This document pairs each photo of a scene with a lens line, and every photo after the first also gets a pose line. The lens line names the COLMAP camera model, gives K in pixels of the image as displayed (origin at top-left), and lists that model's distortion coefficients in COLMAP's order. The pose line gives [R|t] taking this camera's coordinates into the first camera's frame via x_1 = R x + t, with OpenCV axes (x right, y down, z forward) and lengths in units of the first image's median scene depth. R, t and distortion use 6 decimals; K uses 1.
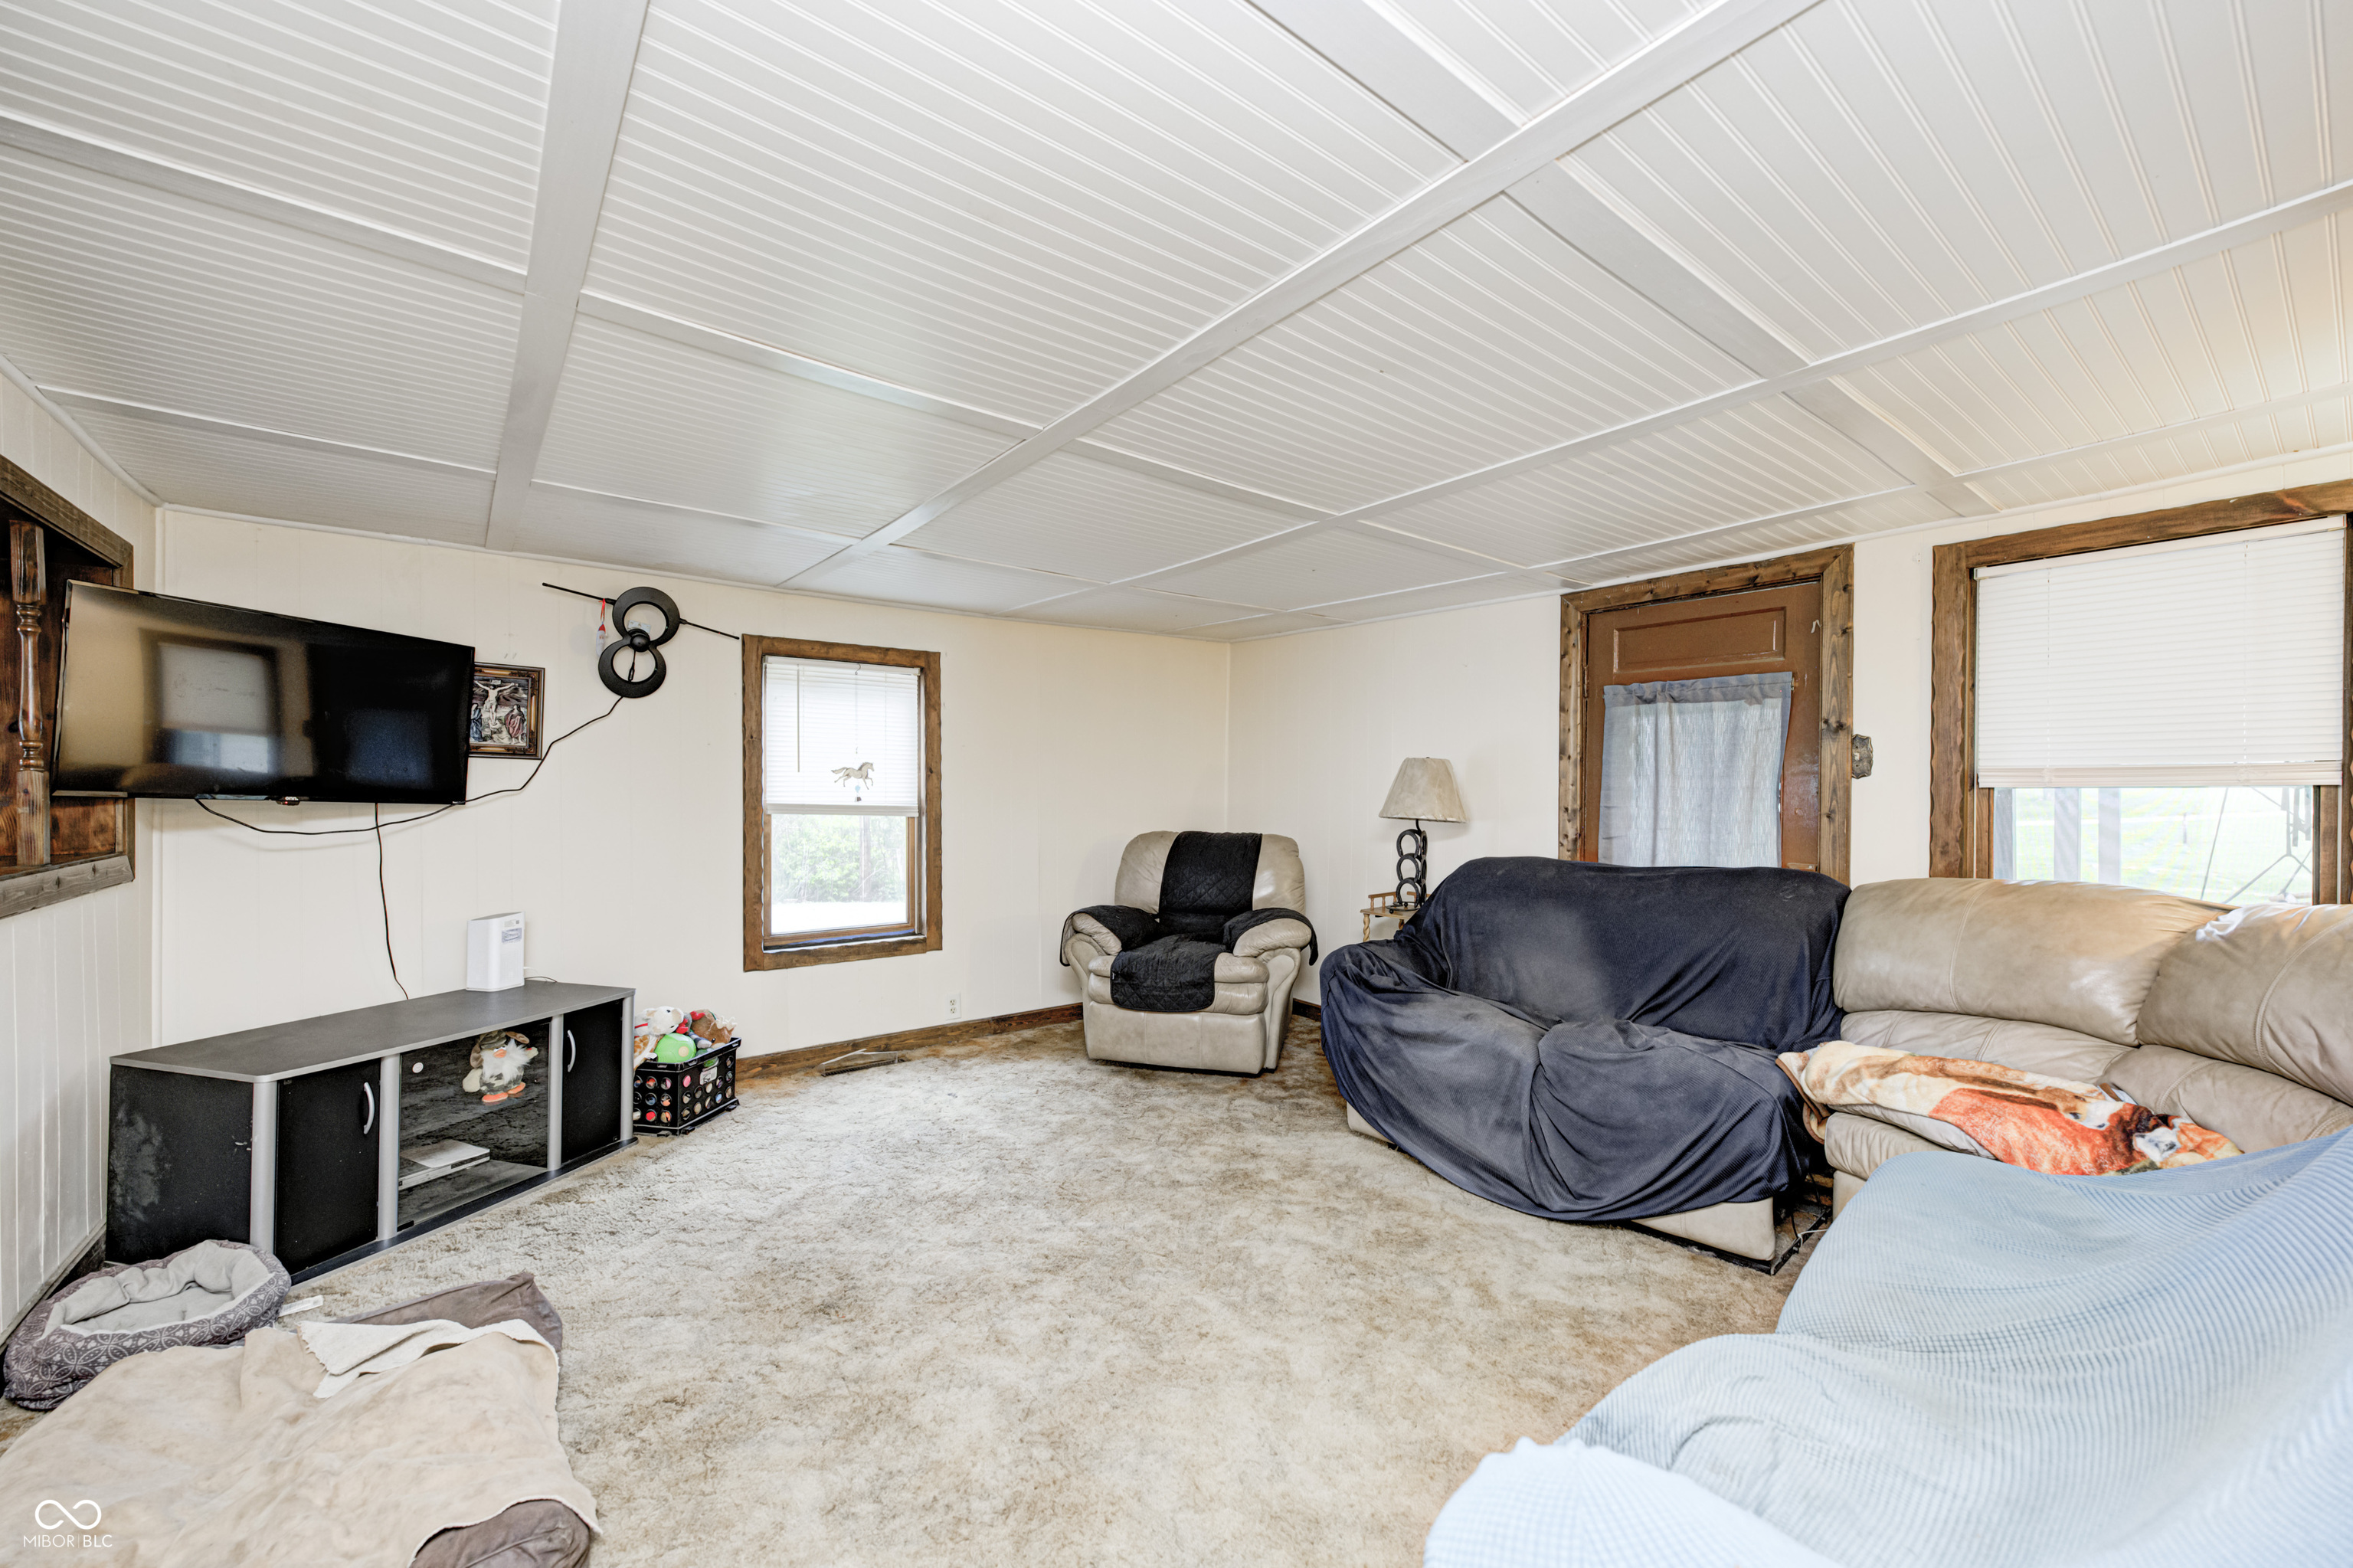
lens RADIAL K [[922.2, 0, 1176.3], [0, 922.2, 799.7], [0, 0, 1]] dist [-0.003310, 0.001806]
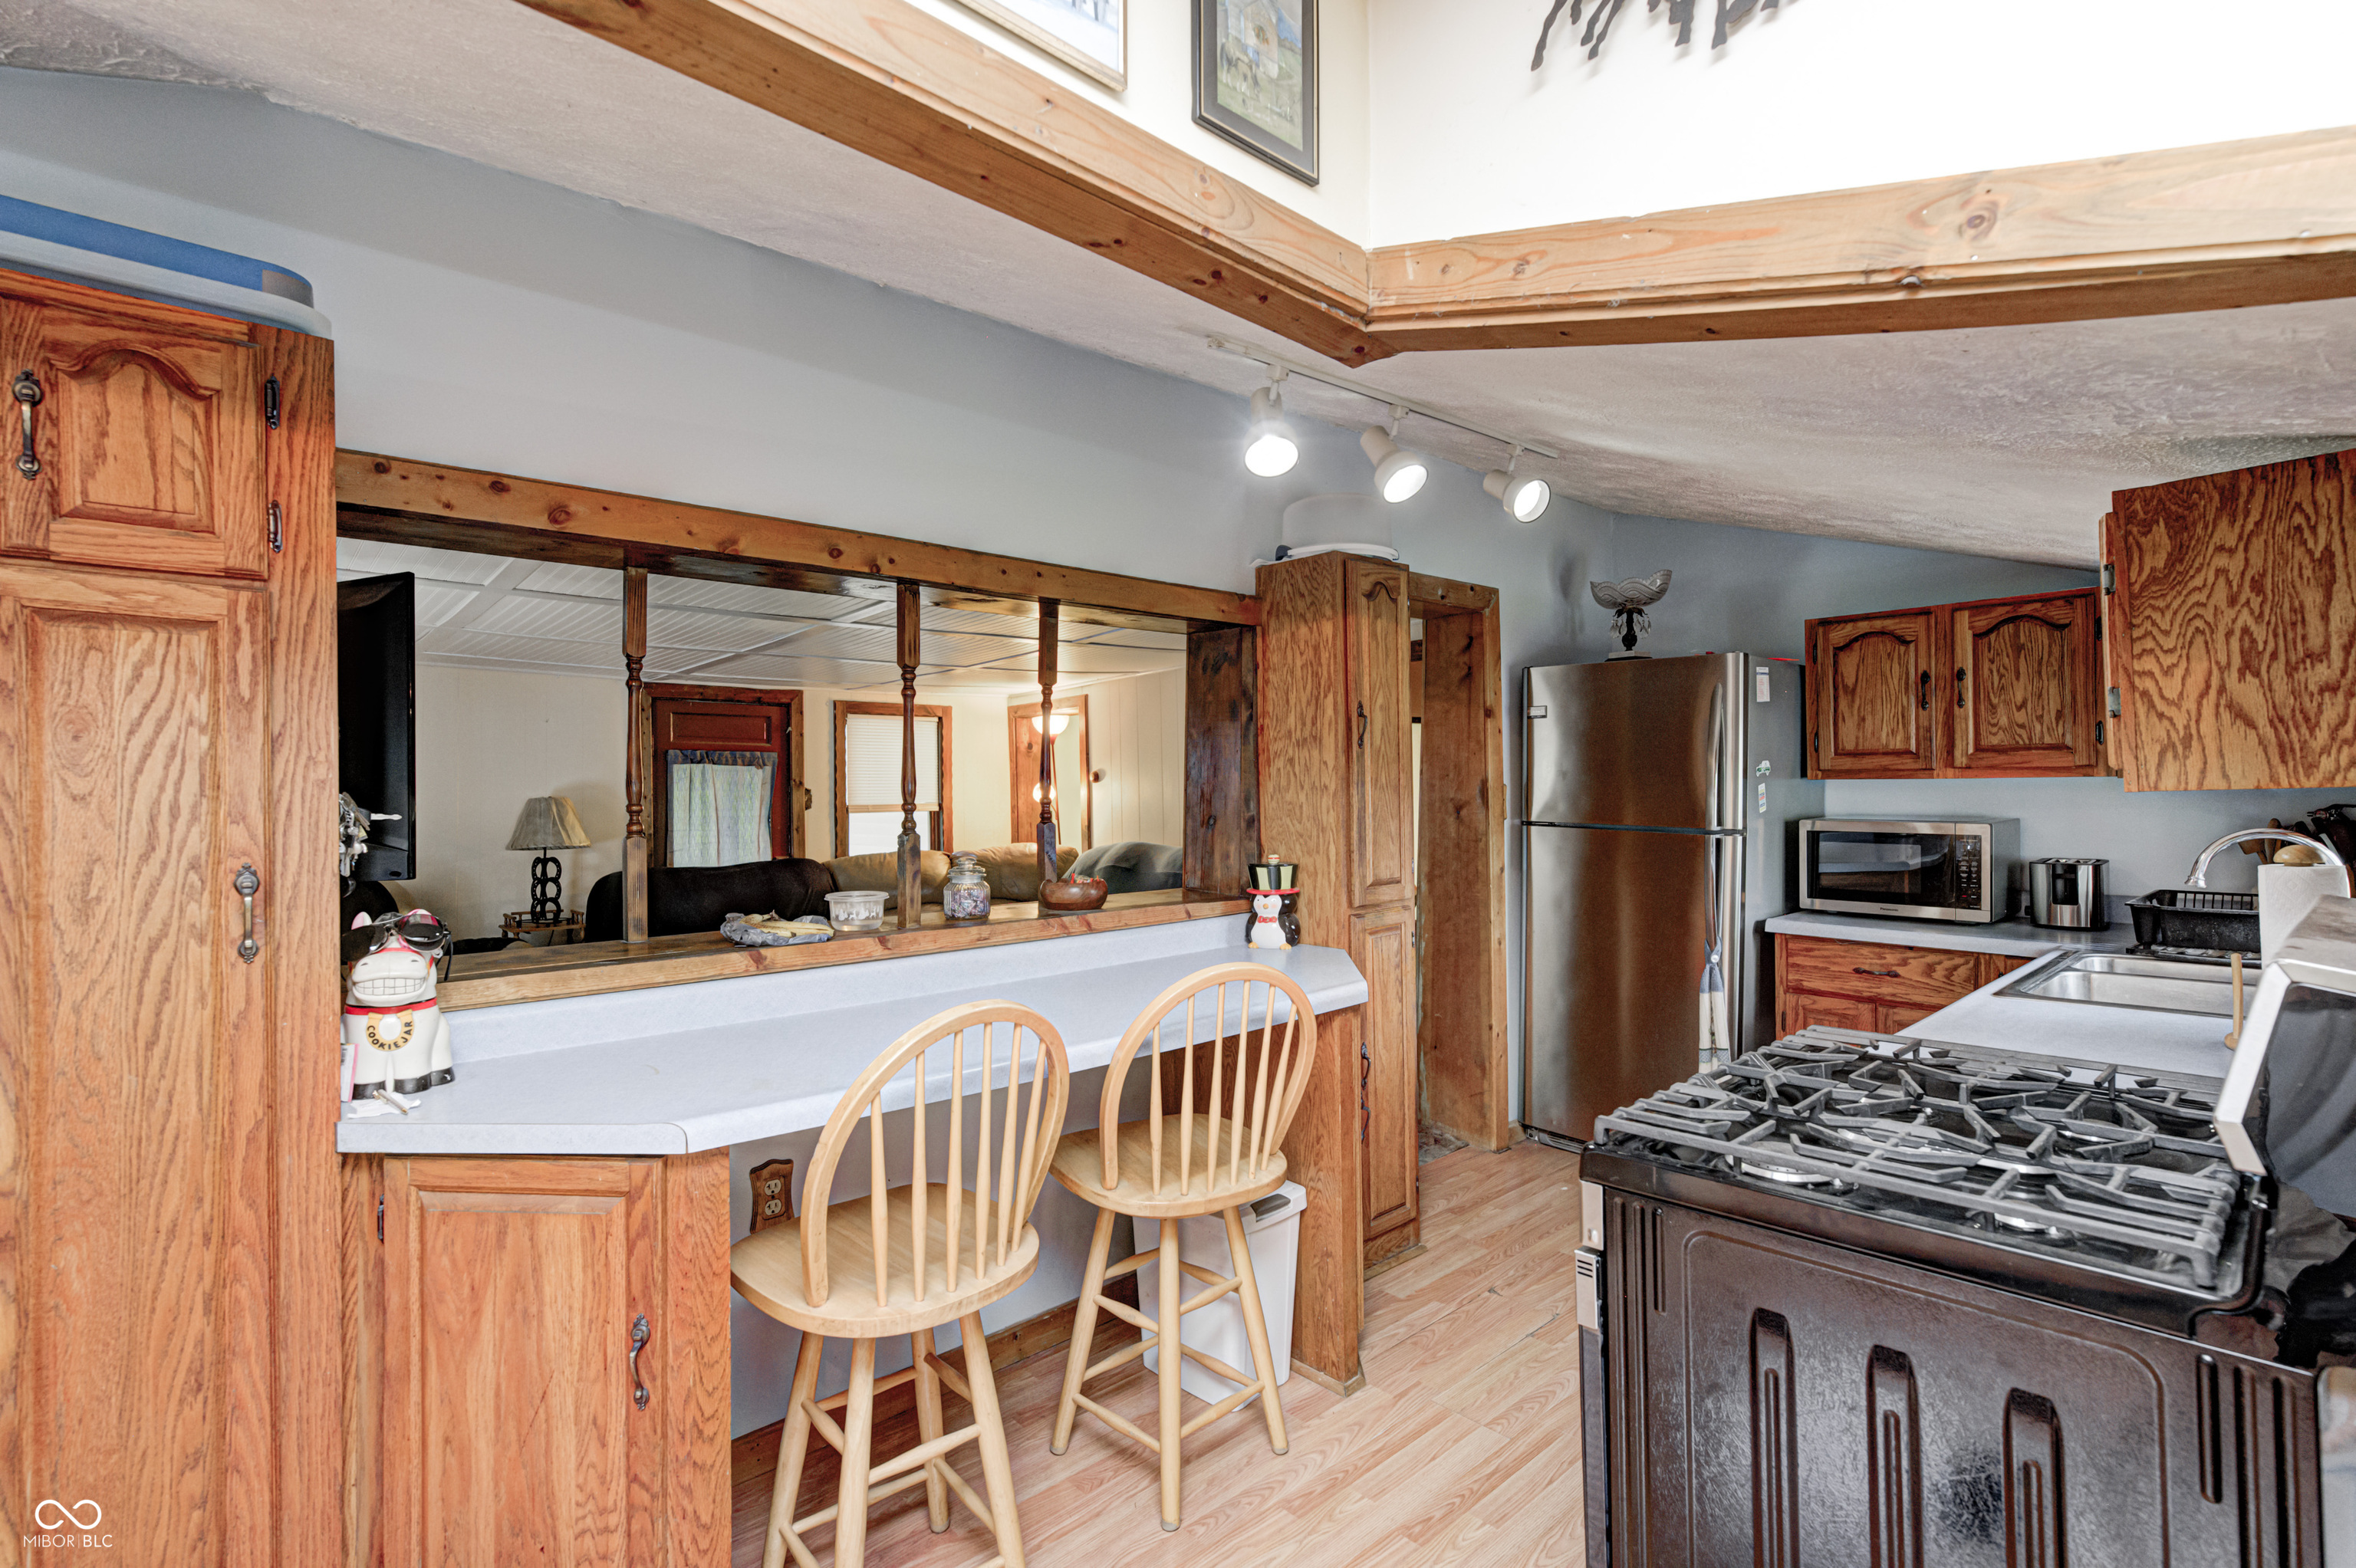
lens RADIAL K [[1098.7, 0, 1176.9], [0, 1098.7, 787.0], [0, 0, 1]] dist [0.002775, 0.000717]
pose [[-0.072903, 0.004792, 0.997328, -1.563976], [0.024776, 0.999689, -0.002992, -0.042670], [-0.997031, 0.024492, -0.072999, 0.359473]]
